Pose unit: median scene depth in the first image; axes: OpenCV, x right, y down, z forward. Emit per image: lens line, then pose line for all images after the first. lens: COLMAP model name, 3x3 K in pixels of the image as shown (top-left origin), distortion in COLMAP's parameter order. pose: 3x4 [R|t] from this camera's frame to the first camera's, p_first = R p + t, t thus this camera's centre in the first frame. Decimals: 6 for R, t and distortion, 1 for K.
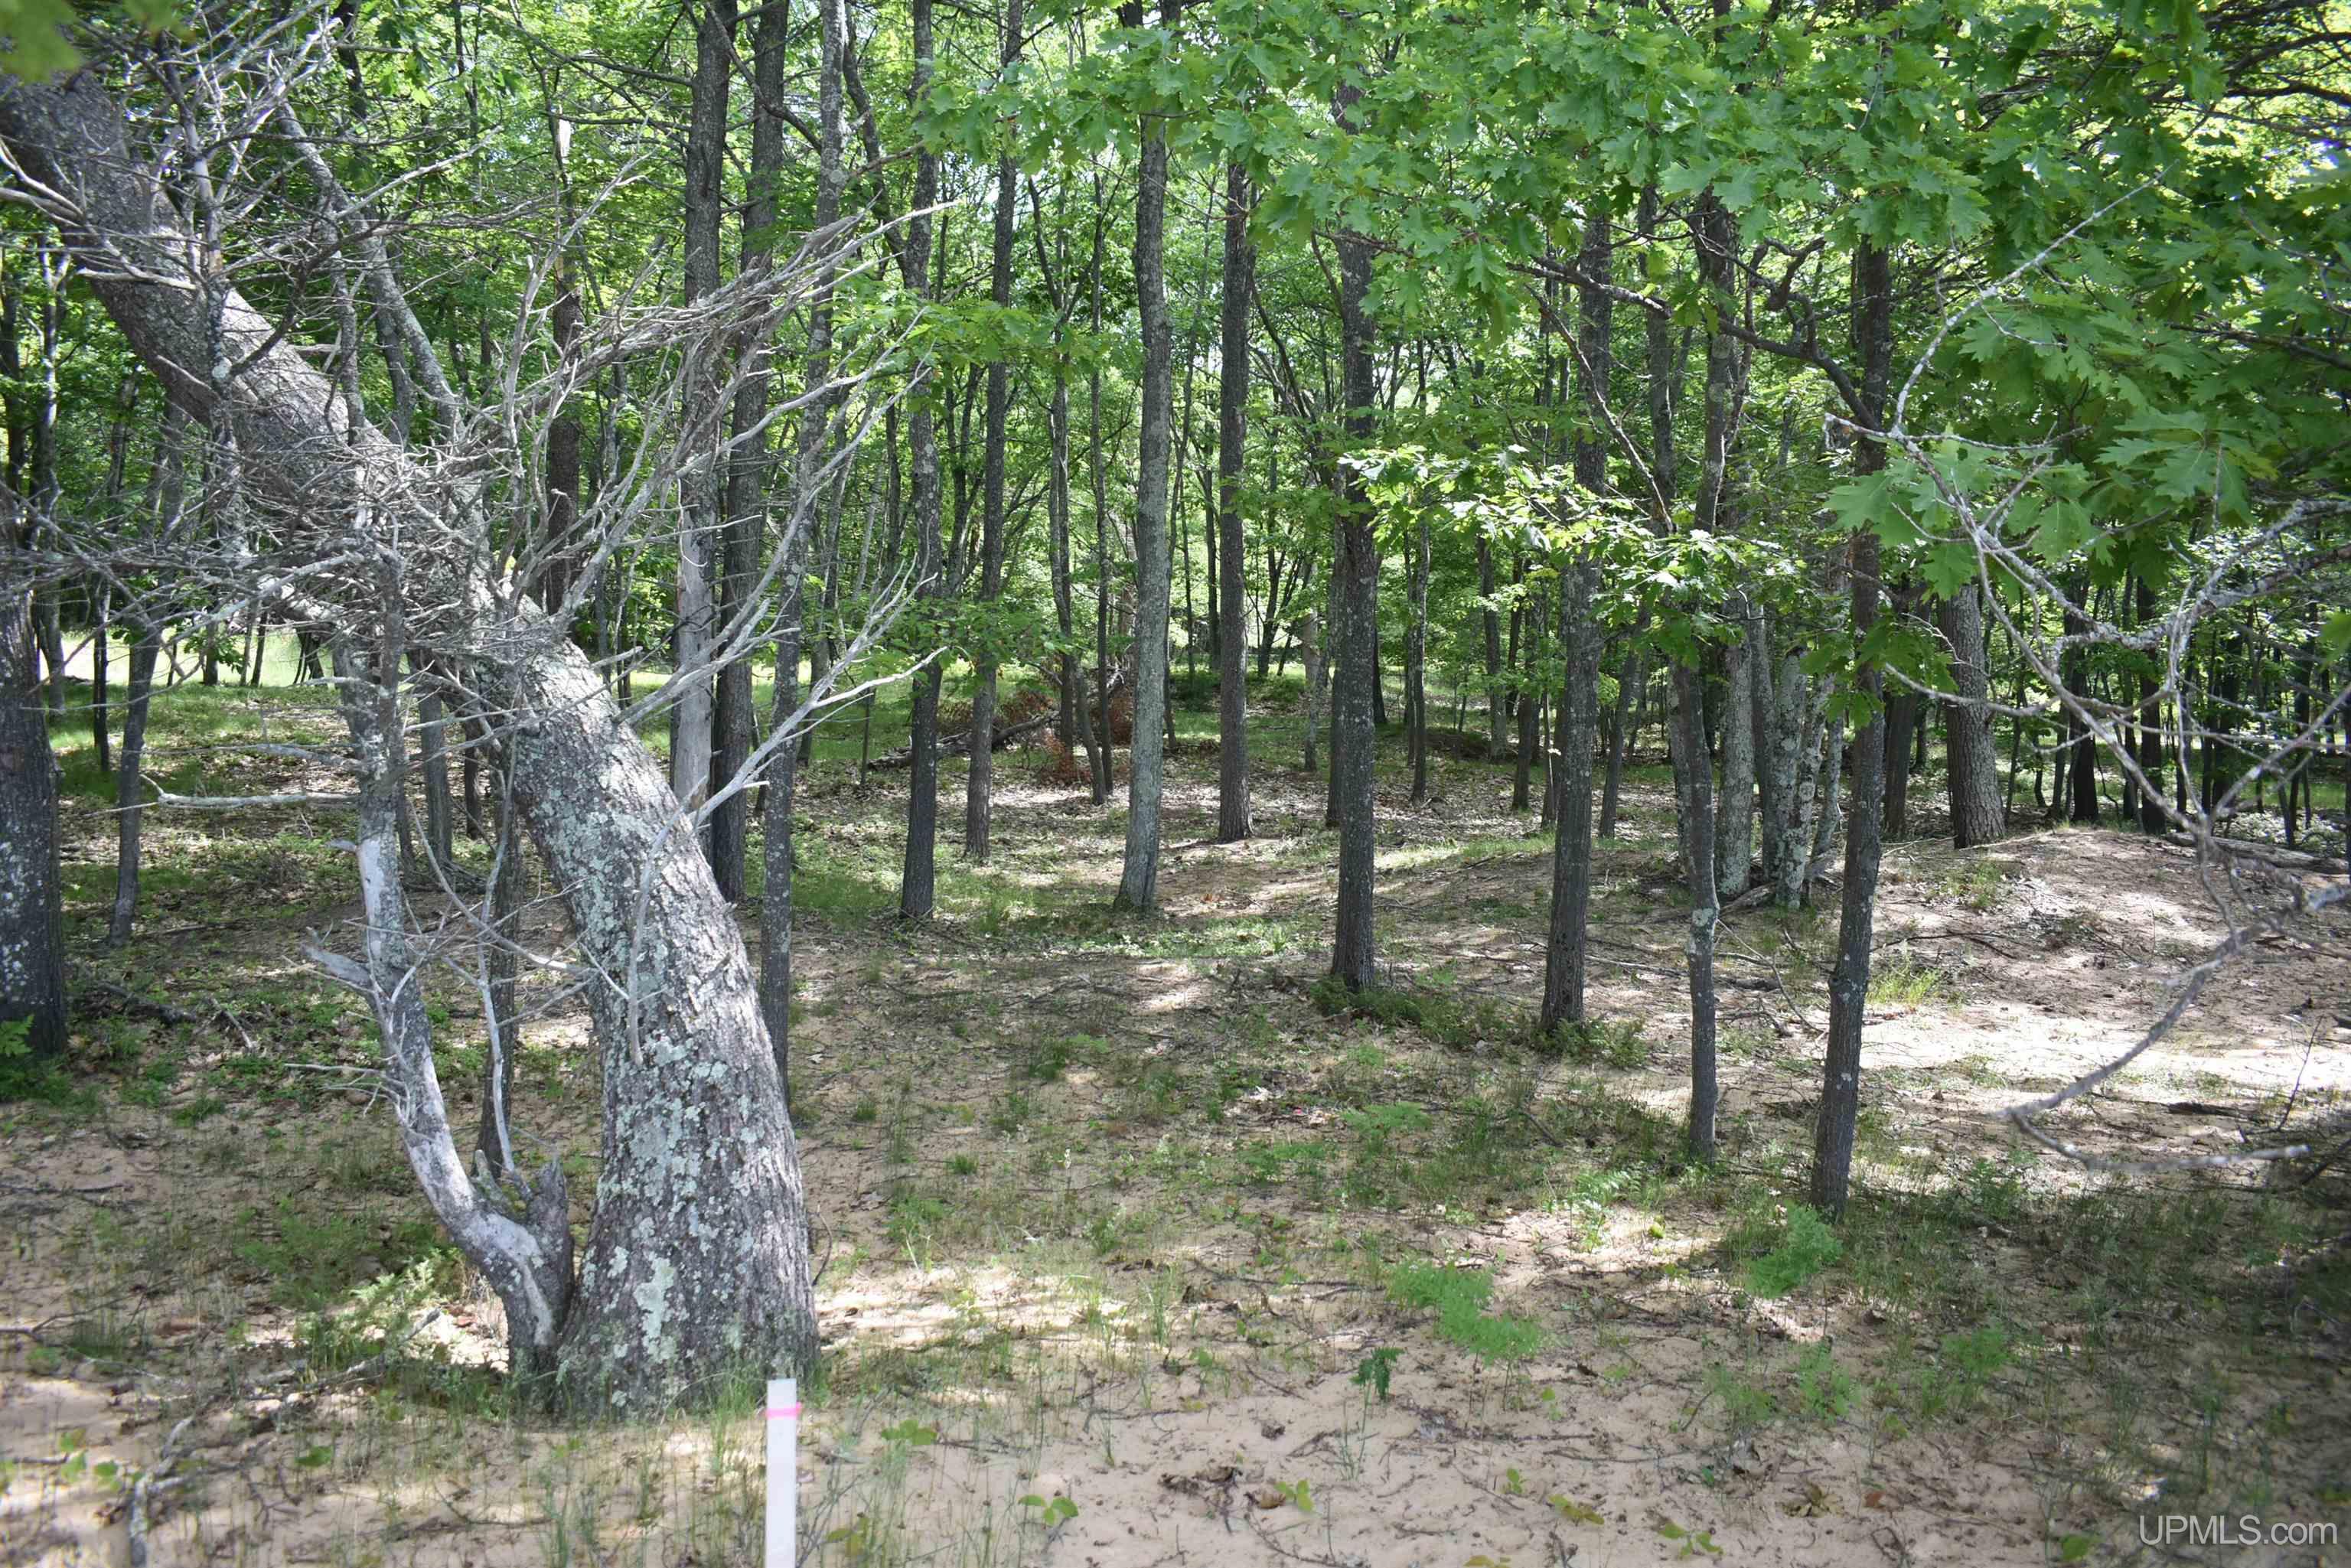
lens RADIAL K [[1791.5, 0, 1189.1], [0, 1791.5, 776.1], [0, 0, 1]] dist [-0.022318, 0.008903]
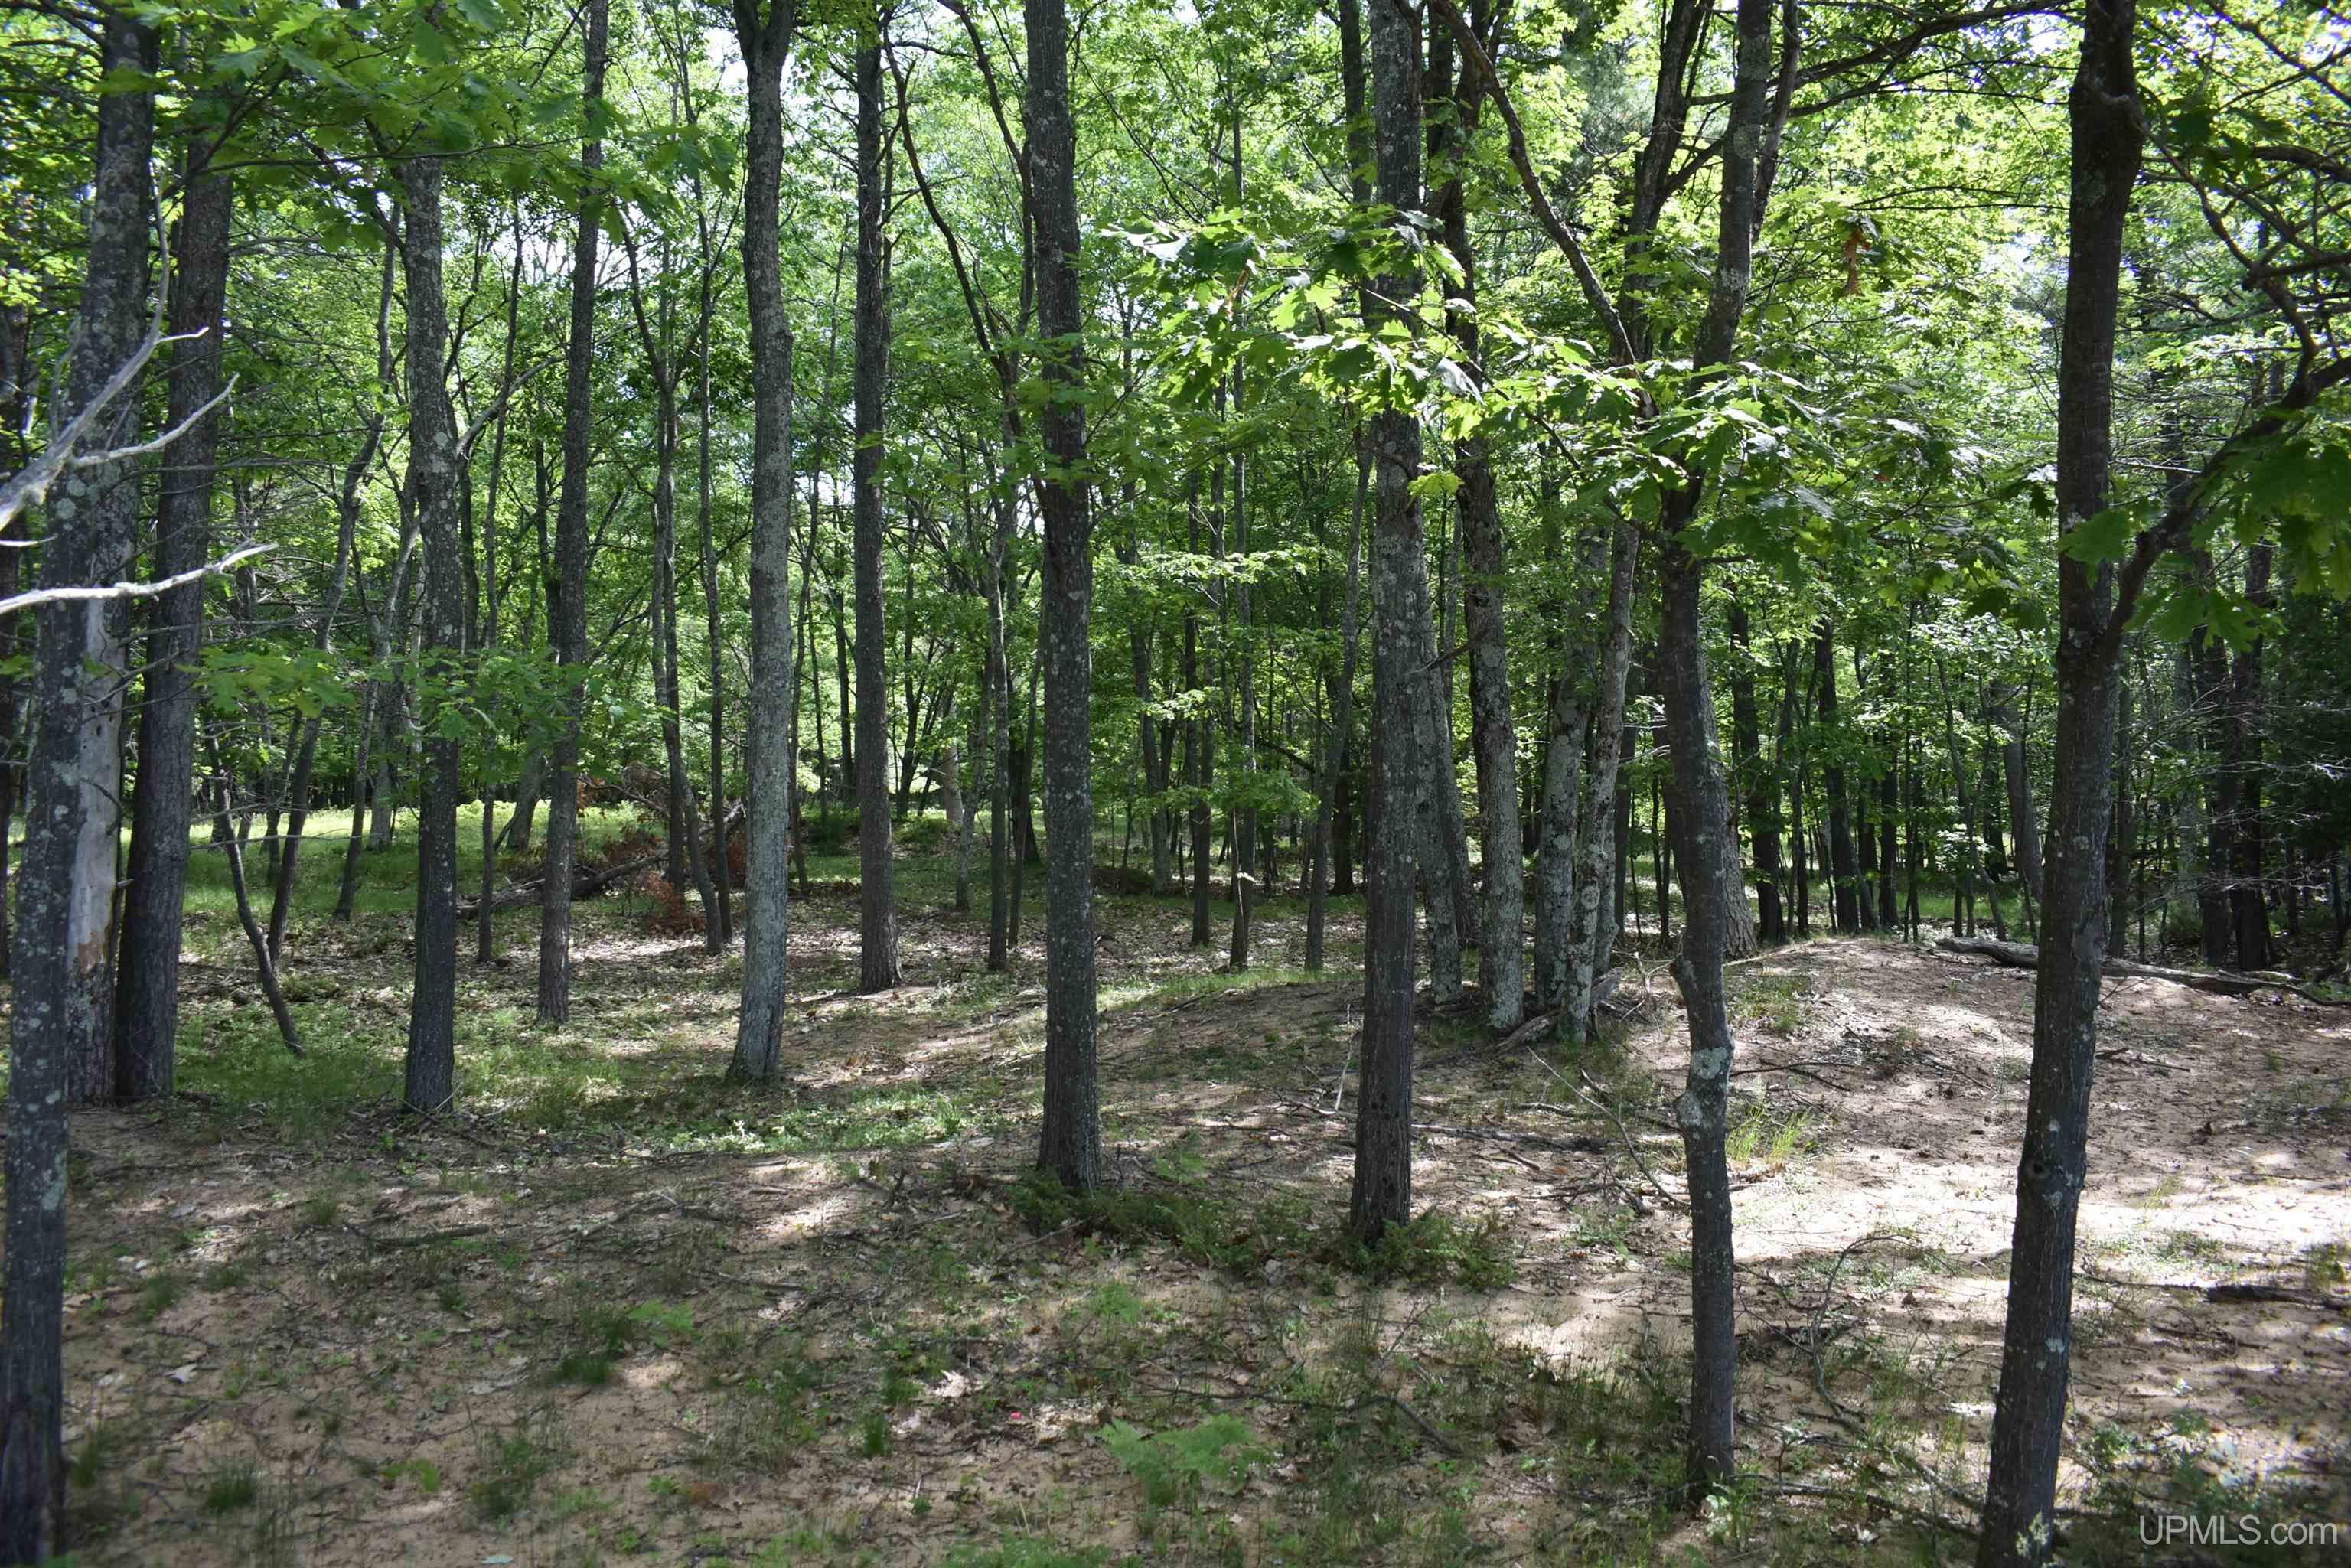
lens RADIAL K [[1791.5, 0, 1173.2], [0, 1791.5, 788.1], [0, 0, 1]] dist [-0.022318, 0.008903]
pose [[0.981081, -0.017702, 0.192789, 0.000186], [0.032699, 0.996656, -0.074887, 0.013806], [-0.190818, 0.079774, 0.978379, 0.231342]]
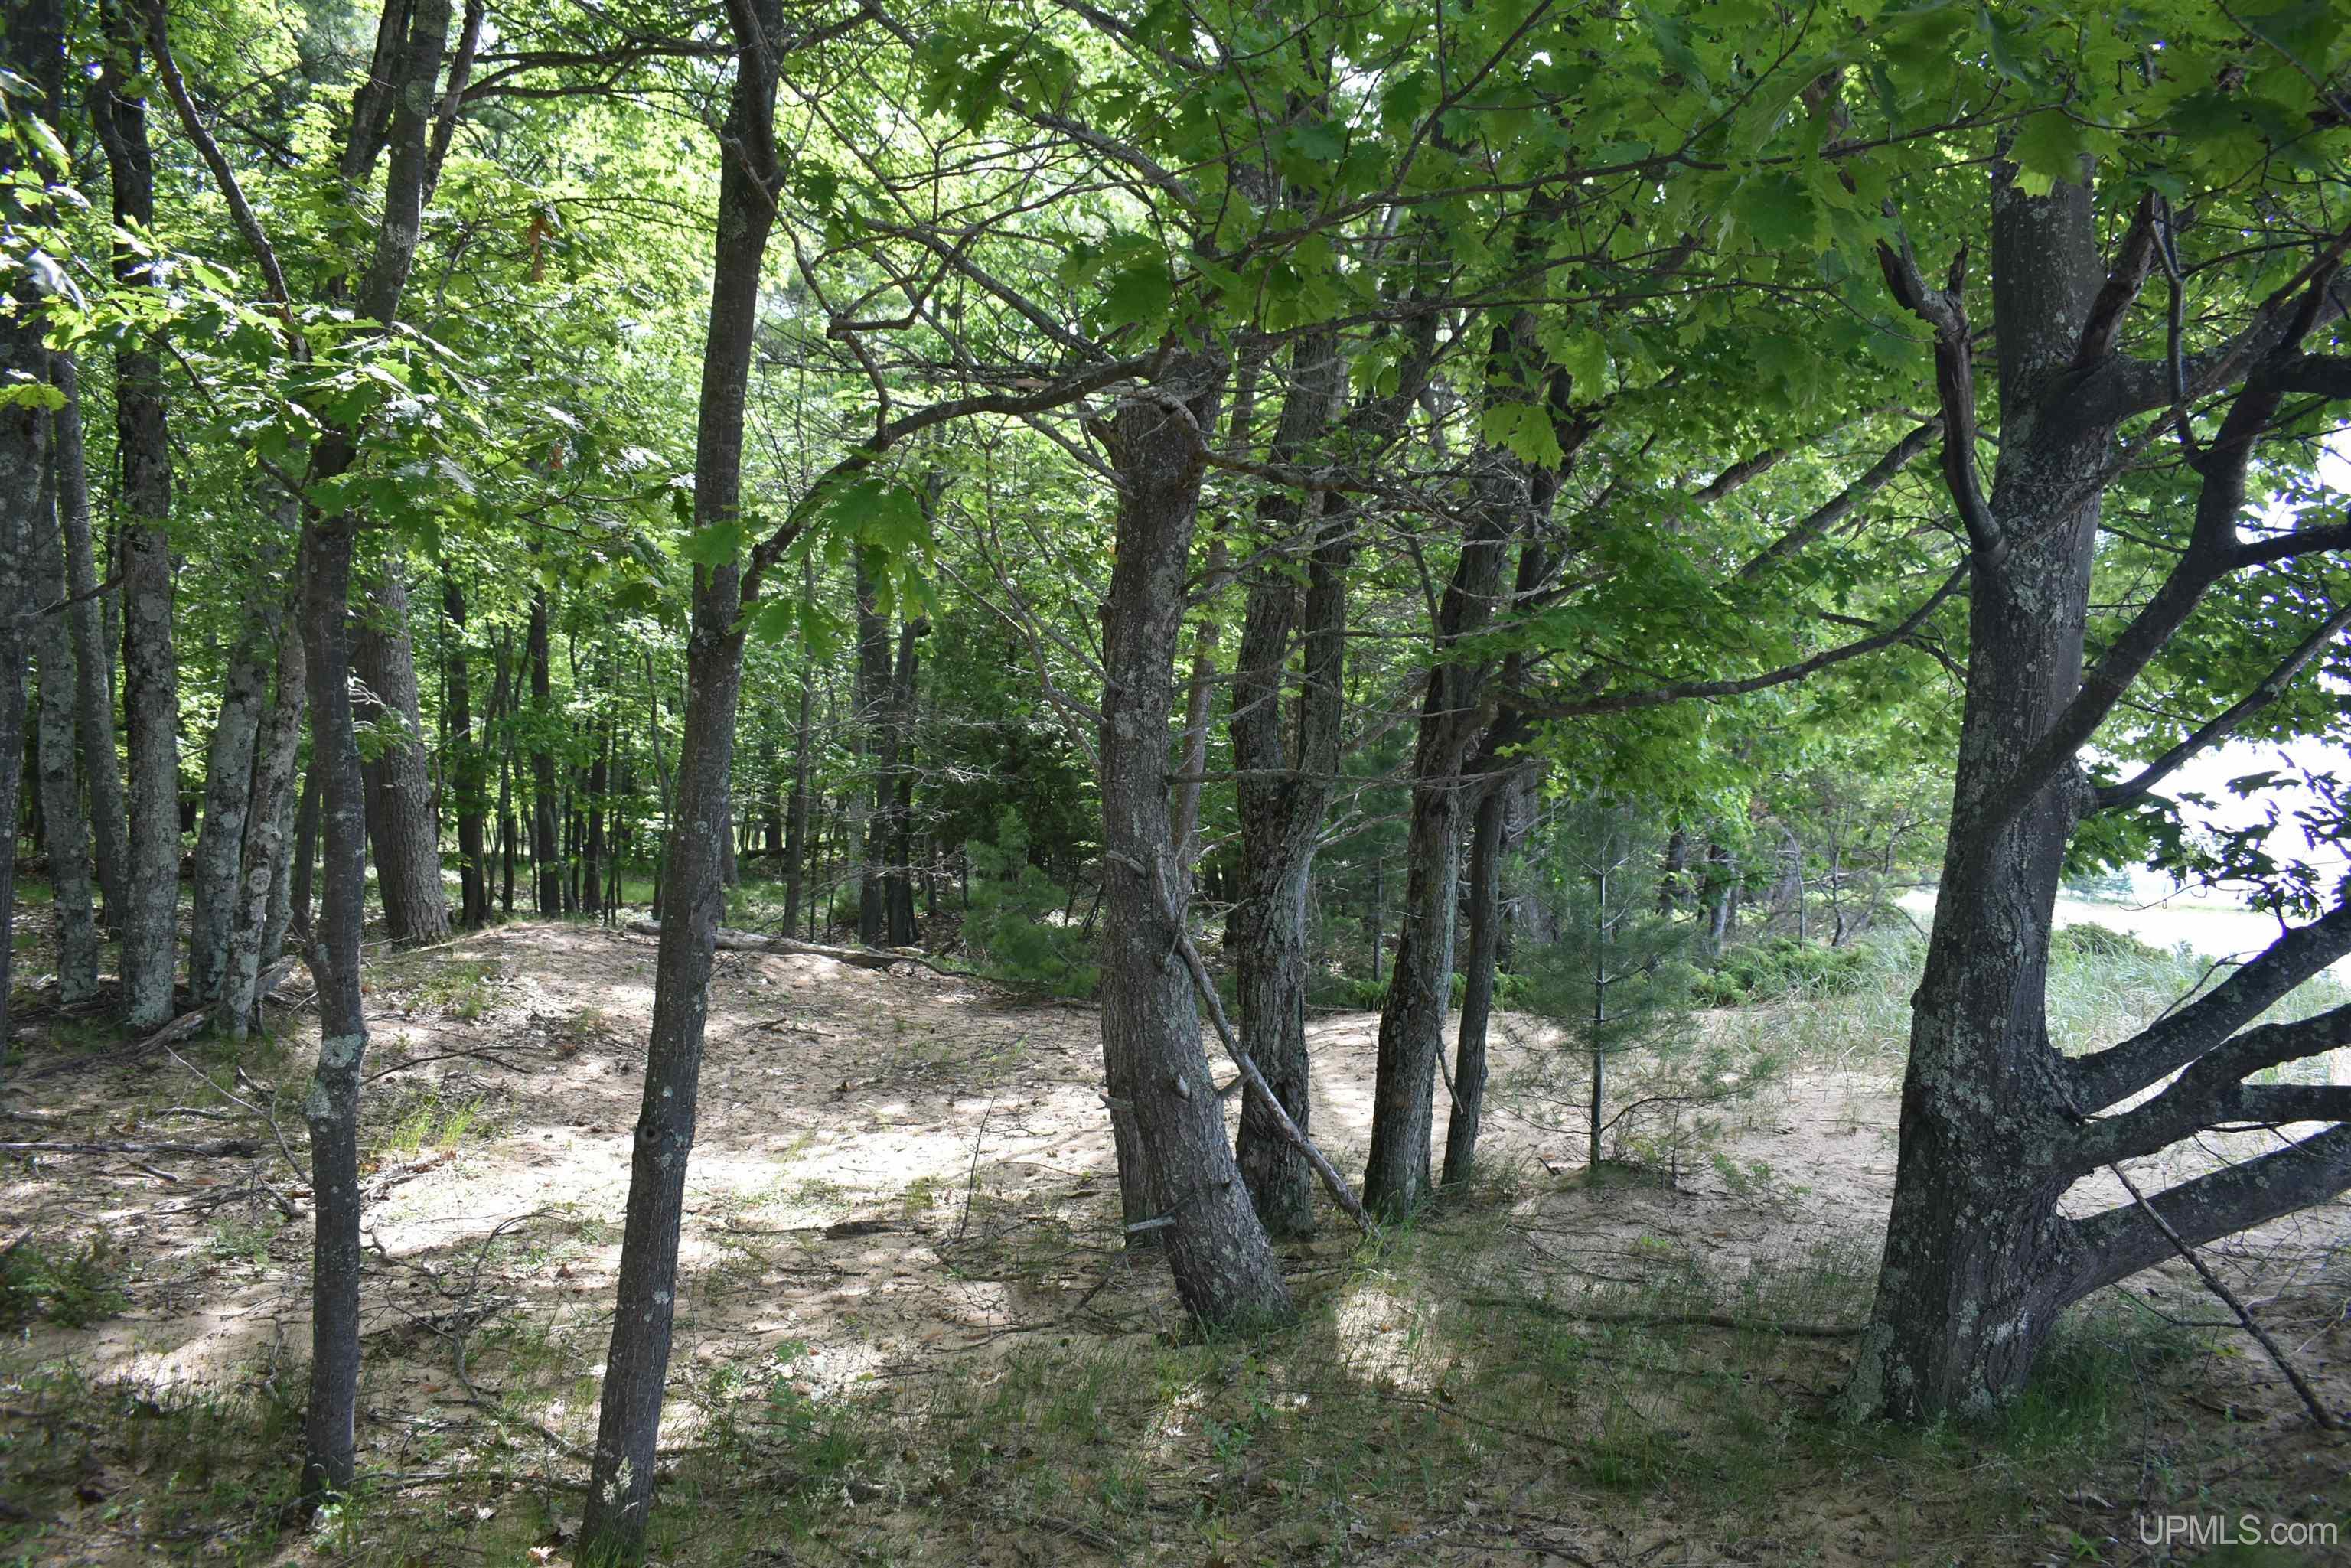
lens RADIAL K [[1791.5, 0, 1165.4], [0, 1791.5, 784.8], [0, 0, 1]] dist [-0.022318, 0.008903]
pose [[0.638643, 0.013995, 0.769376, 0.010181], [0.032850, 0.998427, -0.045430, 0.015164], [-0.768801, 0.054288, 0.637179, 0.225536]]
